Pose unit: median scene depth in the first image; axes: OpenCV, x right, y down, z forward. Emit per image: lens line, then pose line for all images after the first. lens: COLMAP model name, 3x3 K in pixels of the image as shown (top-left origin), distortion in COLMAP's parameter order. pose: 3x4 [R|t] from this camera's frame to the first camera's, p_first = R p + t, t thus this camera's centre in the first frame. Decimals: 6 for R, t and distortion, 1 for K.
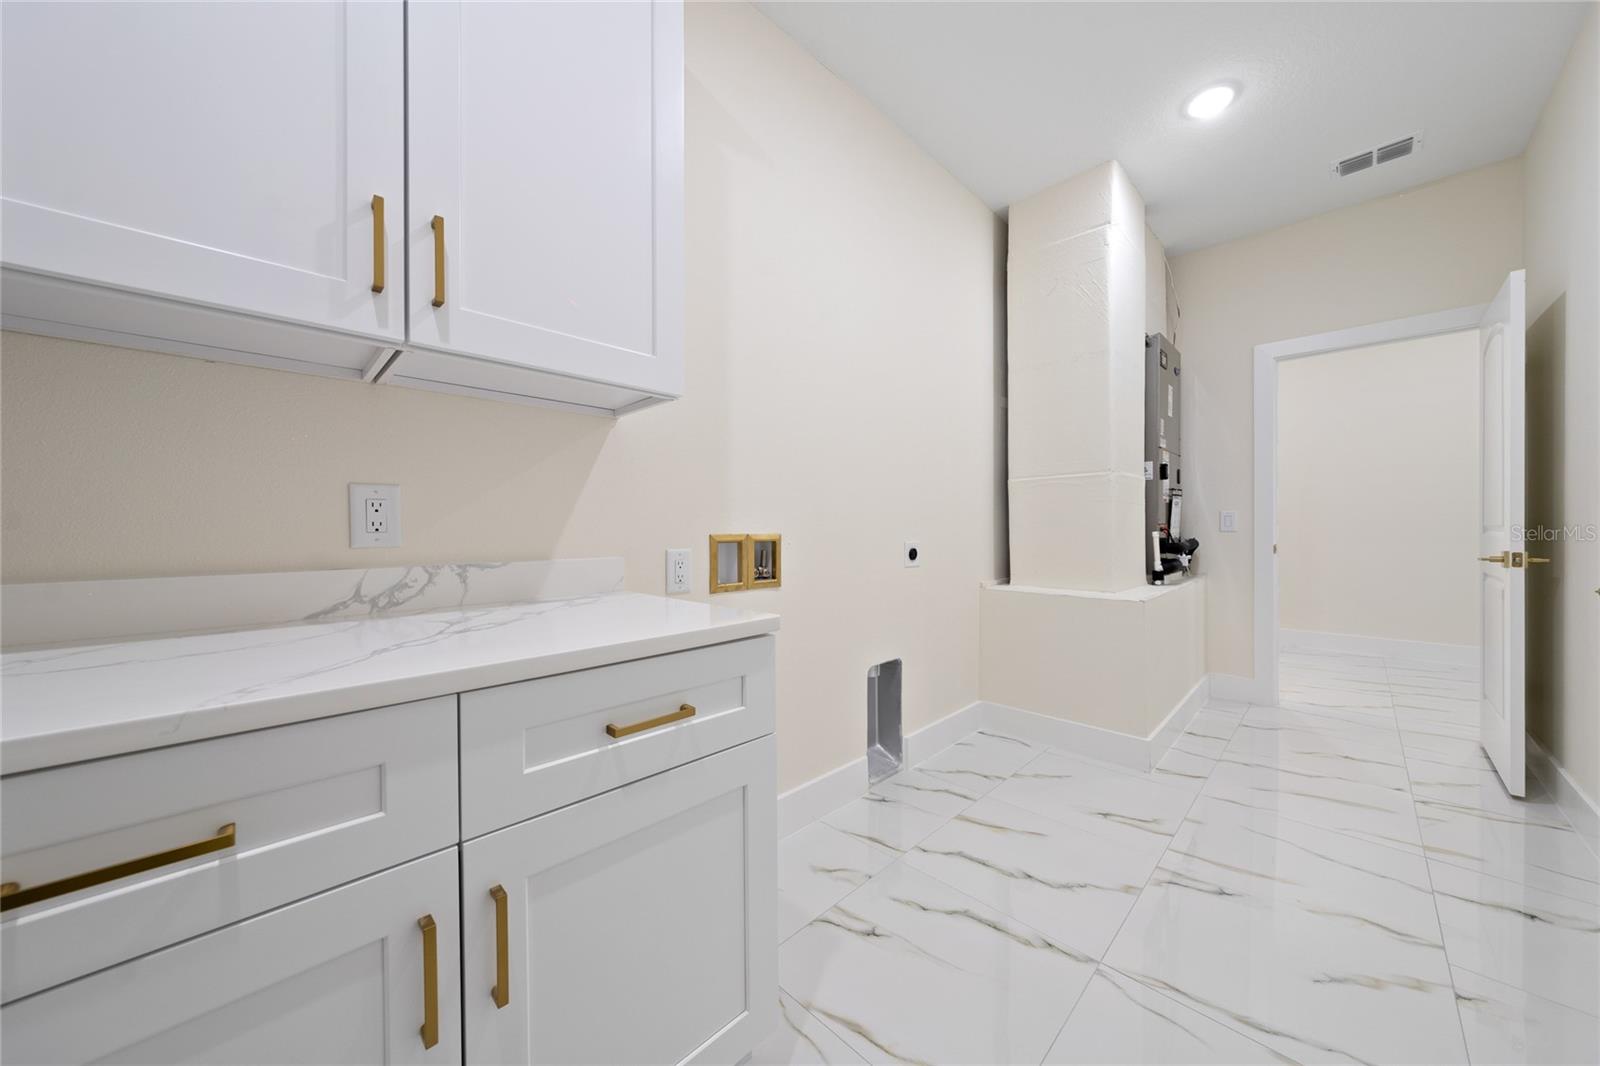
lens RADIAL K [[549.6, 0, 796.4], [0, 549.6, 526.1], [0, 0, 1]] dist [-0.002839, -0.000114]
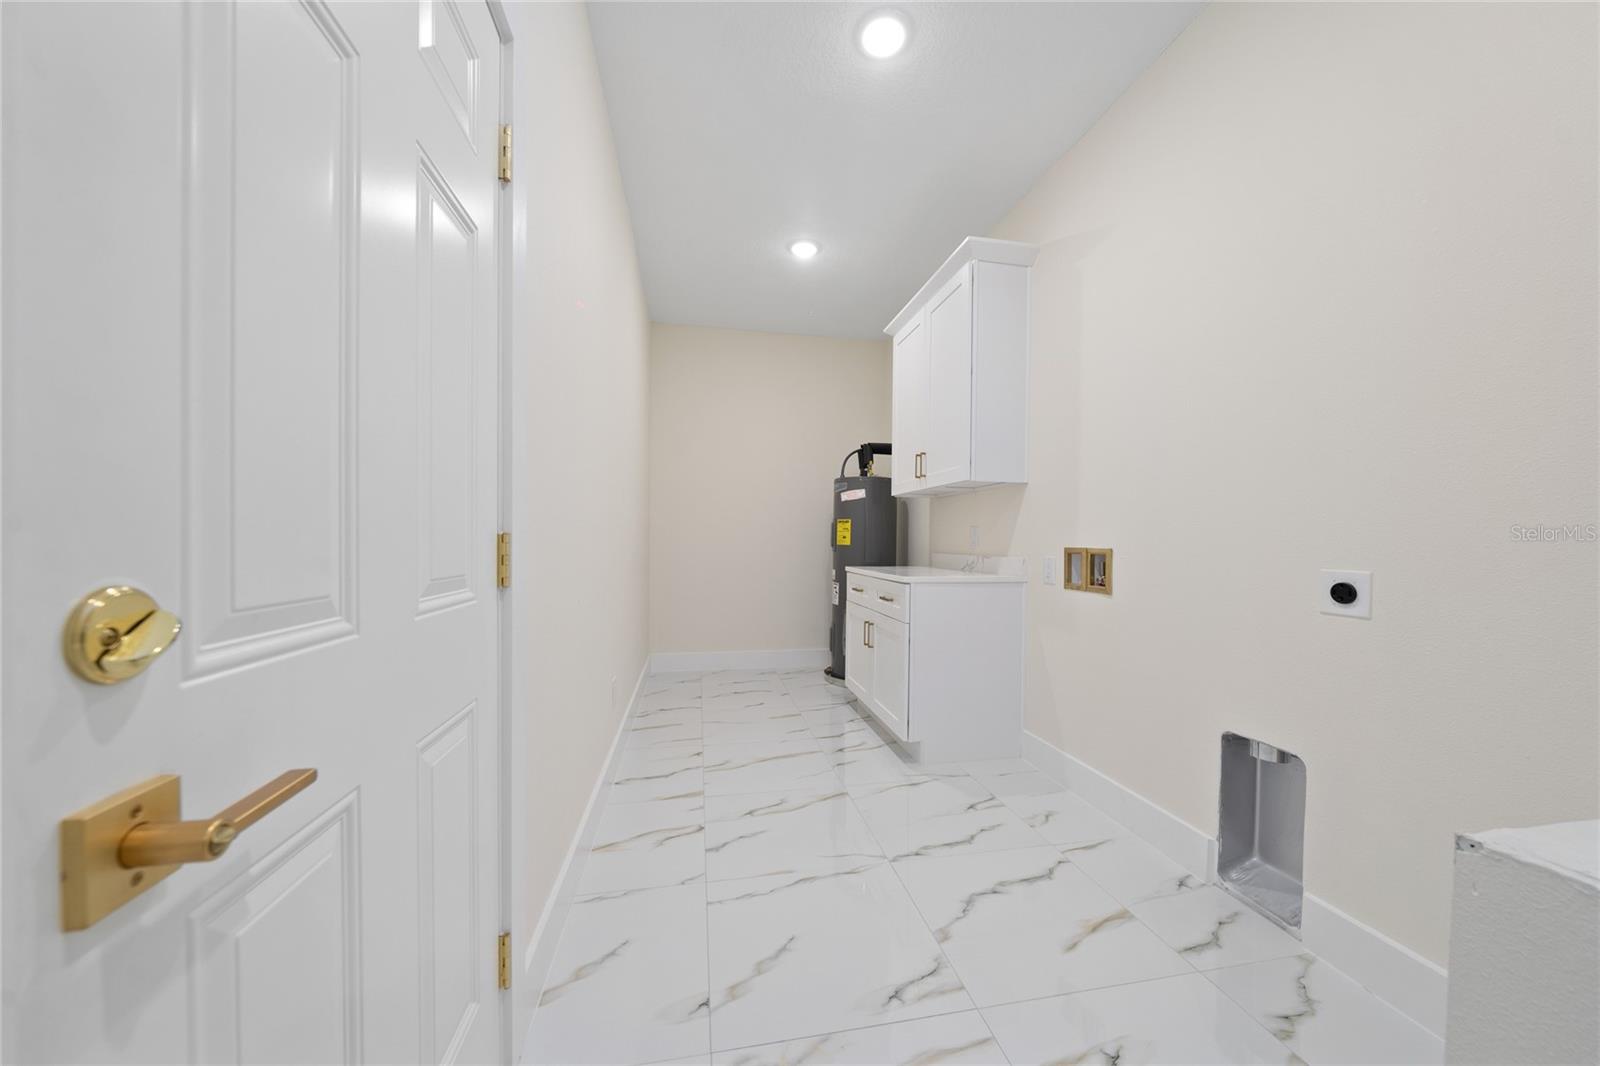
lens RADIAL K [[547.7, 0, 799.0], [0, 547.7, 540.1], [0, 0, 1]] dist [-0.003977, -0.000028]
pose [[-0.563547, -0.001850, -0.826082, 1.364363], [-0.000349, 0.999998, -0.002001, 0.002016], [0.826084, -0.000840, -0.563547, 1.195364]]
